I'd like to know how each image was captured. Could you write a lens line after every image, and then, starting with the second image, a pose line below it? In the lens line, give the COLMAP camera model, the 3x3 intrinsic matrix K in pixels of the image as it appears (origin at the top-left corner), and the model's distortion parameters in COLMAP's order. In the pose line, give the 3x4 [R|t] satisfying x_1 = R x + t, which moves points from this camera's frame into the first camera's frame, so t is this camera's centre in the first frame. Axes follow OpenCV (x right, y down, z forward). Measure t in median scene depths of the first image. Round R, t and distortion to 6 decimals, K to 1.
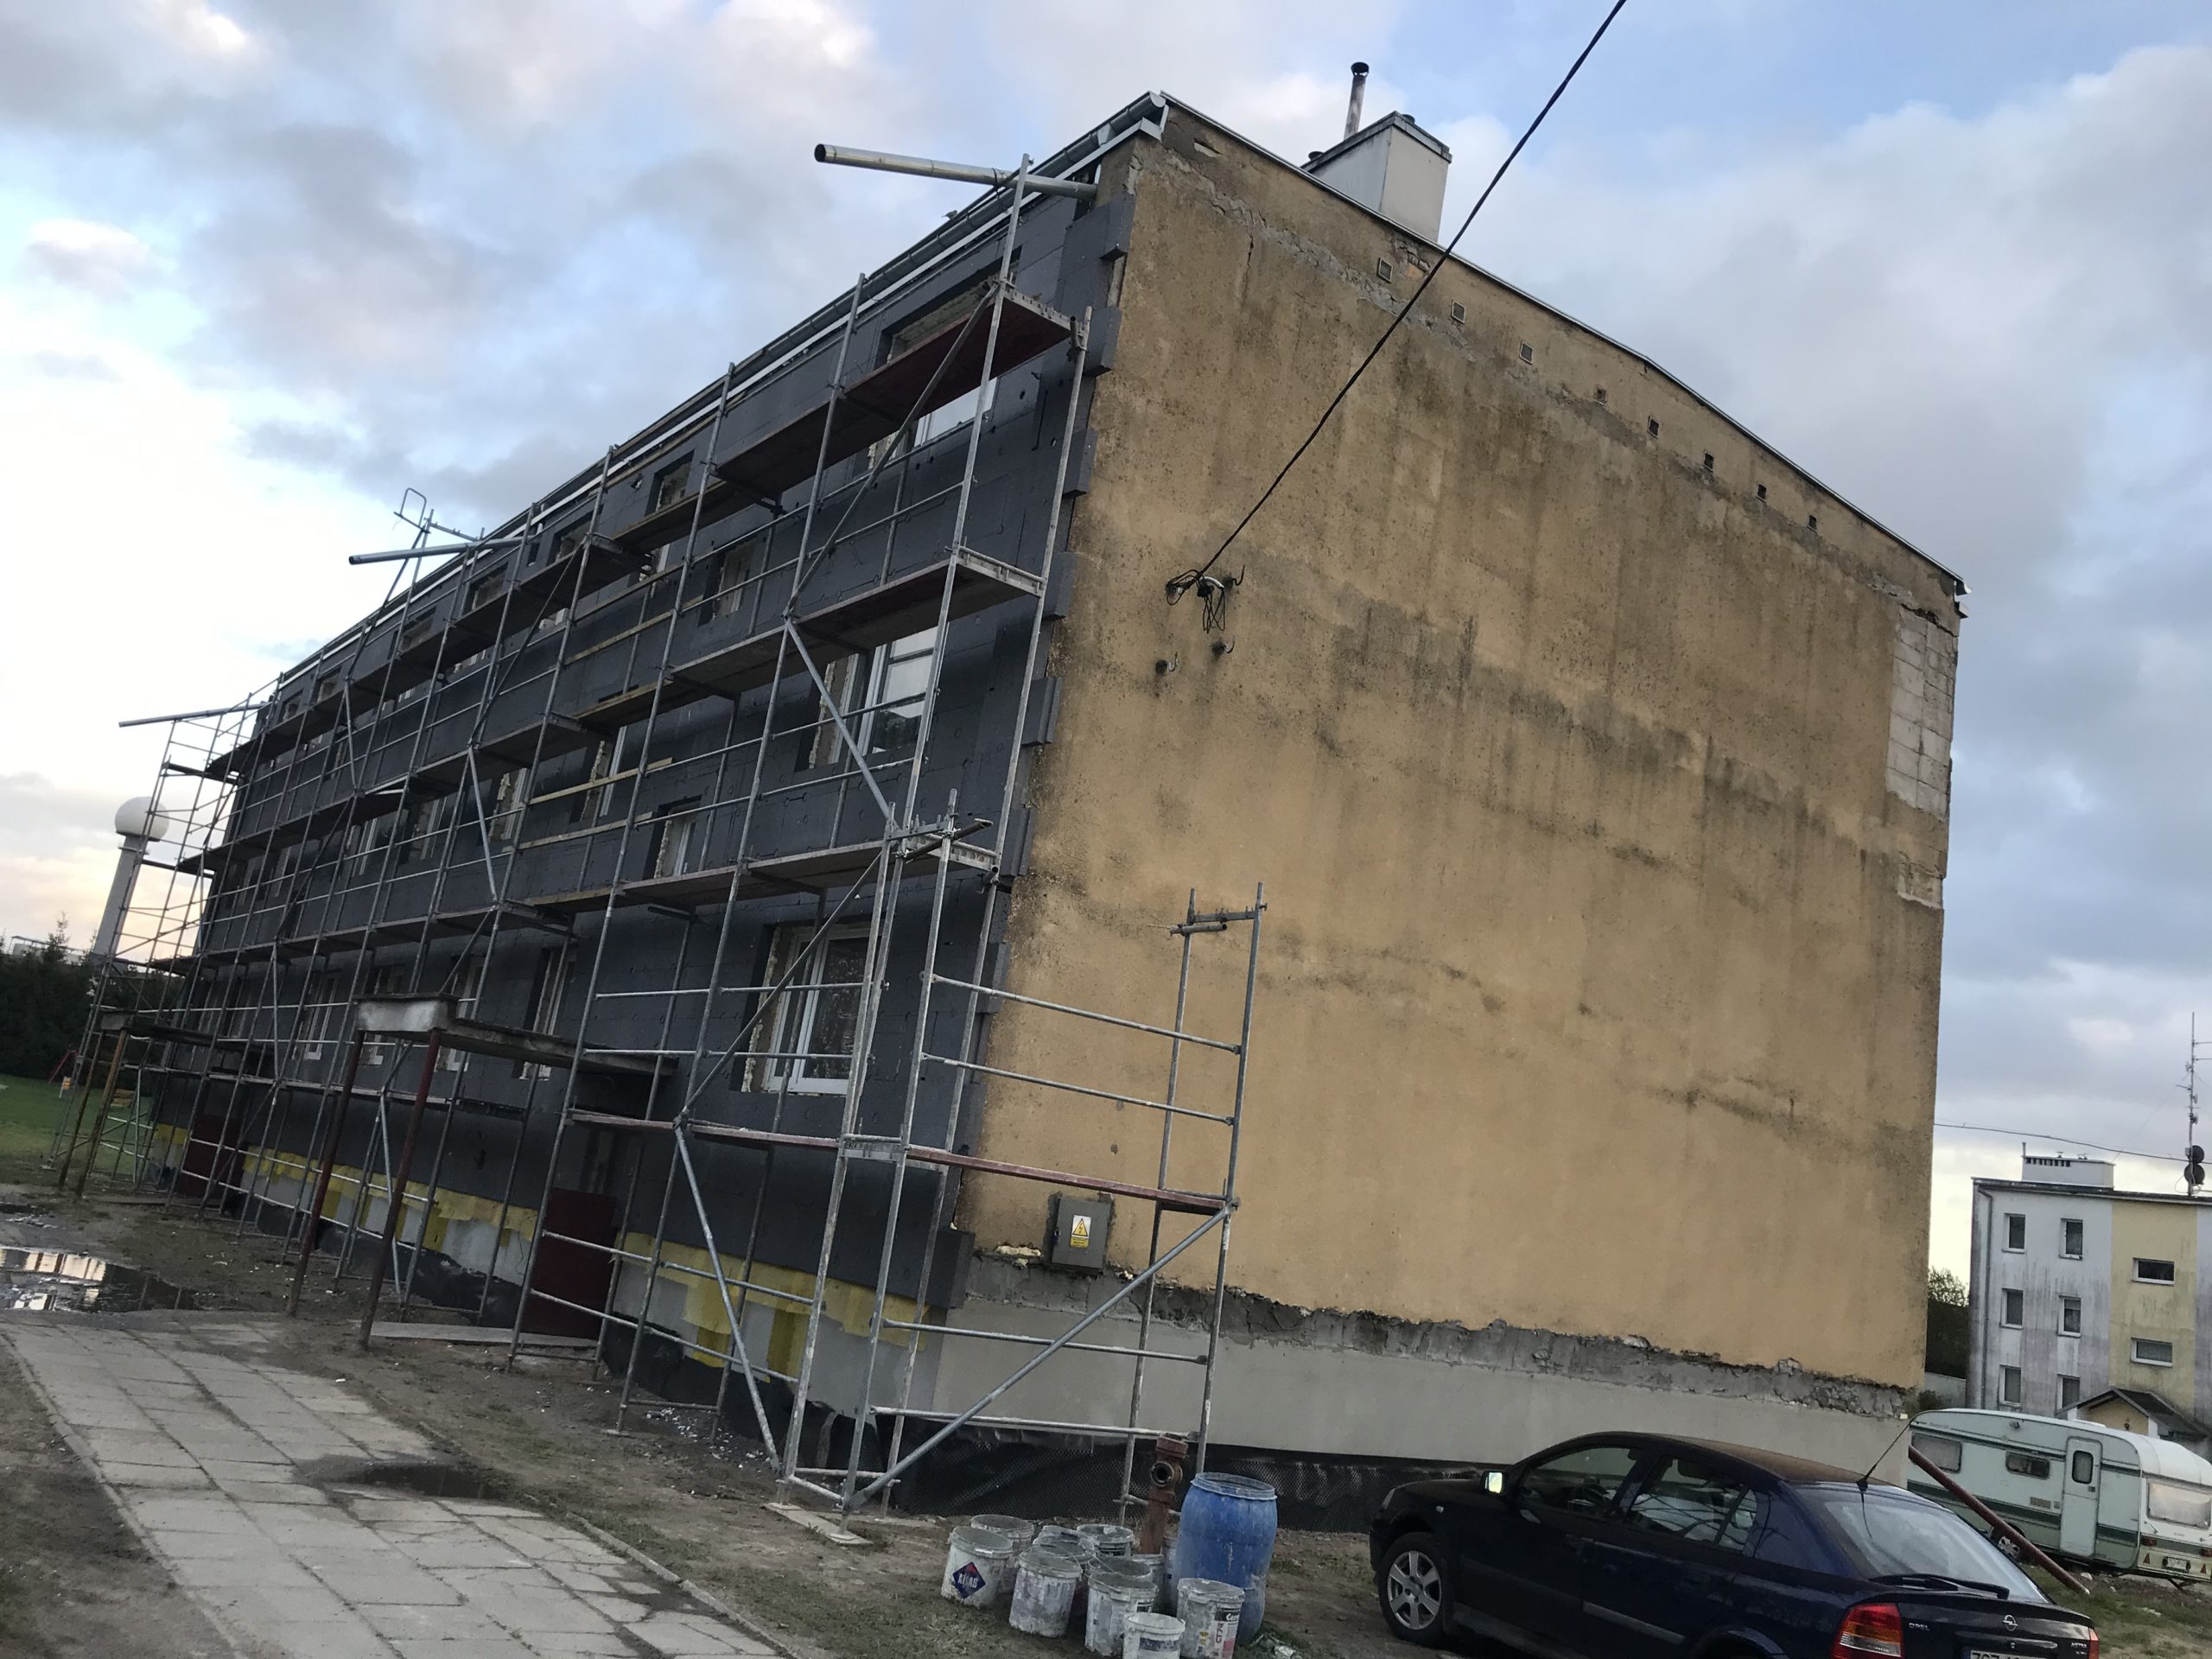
lens RADIAL K [[1820.9, 0, 1056.6], [0, 1820.9, 776.1], [0, 0, 1]] dist [0.012953, -0.024608]
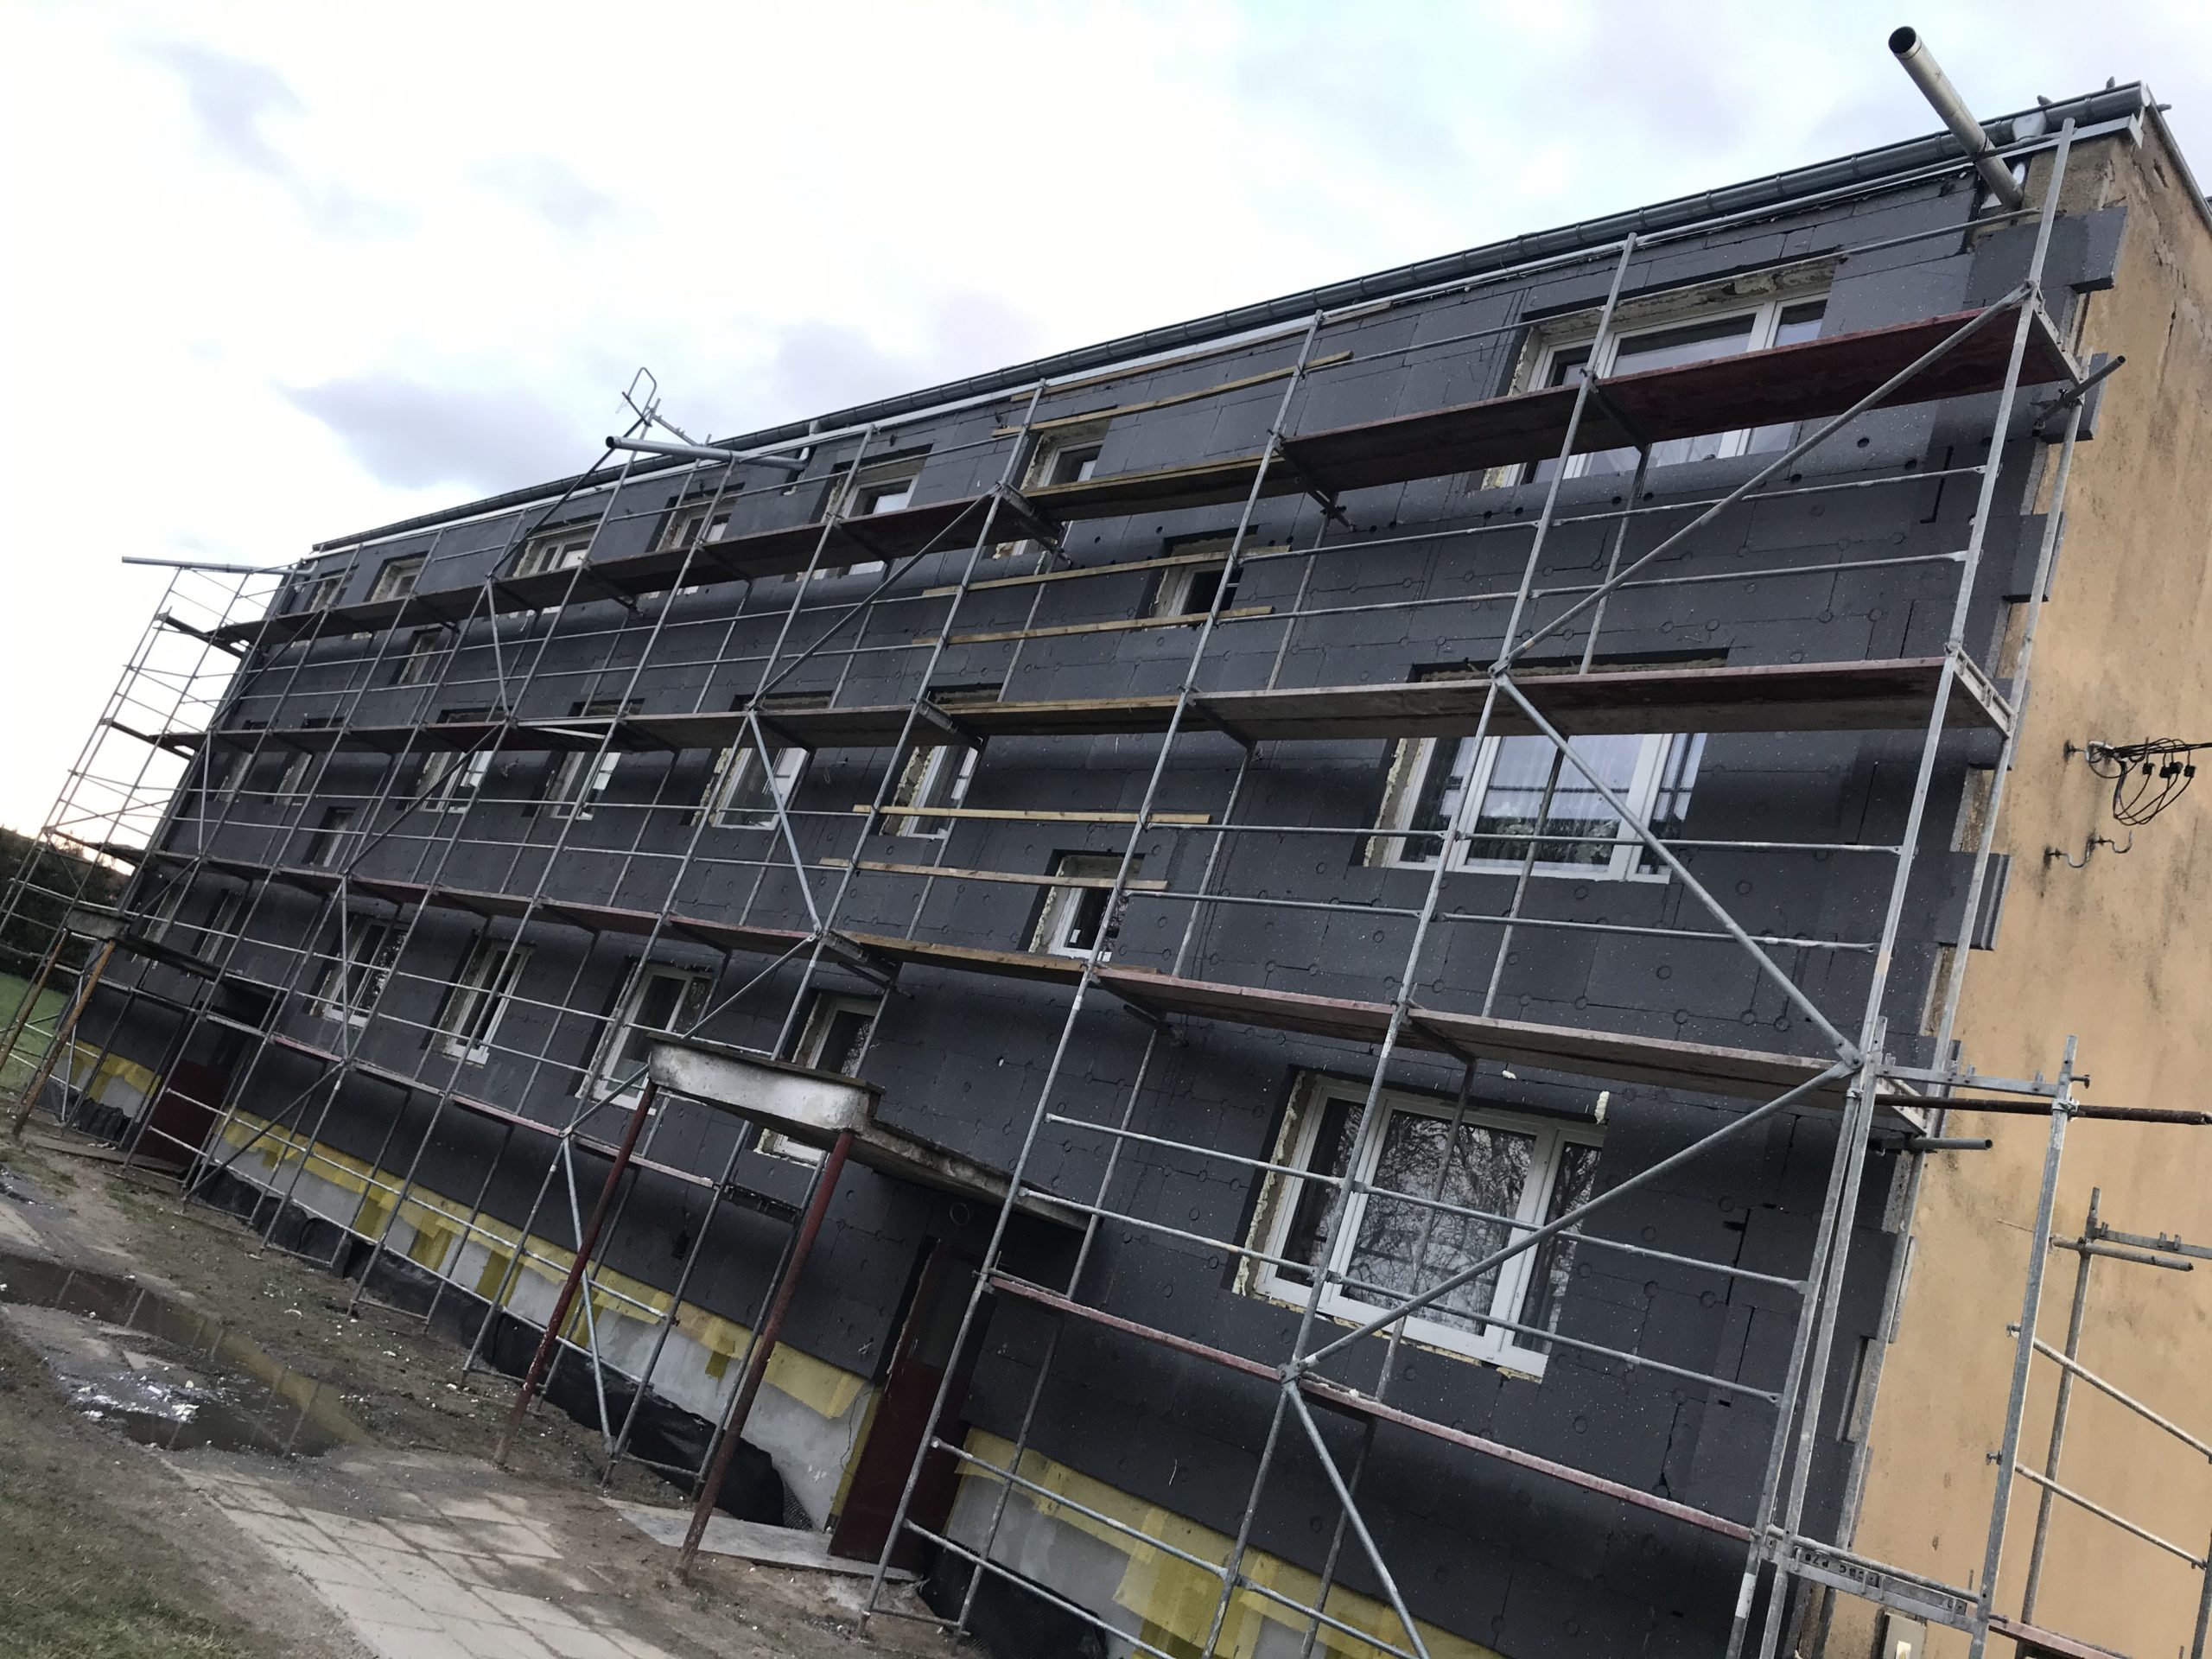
lens RADIAL K [[1820.9, 0, 1029.2], [0, 1820.9, 744.3], [0, 0, 1]] dist [0.012953, -0.024608]
pose [[0.975506, 0.204117, 0.082006, -0.348125], [-0.201753, 0.978766, -0.036238, 0.003090], [-0.087661, 0.018806, 0.995973, 0.276133]]
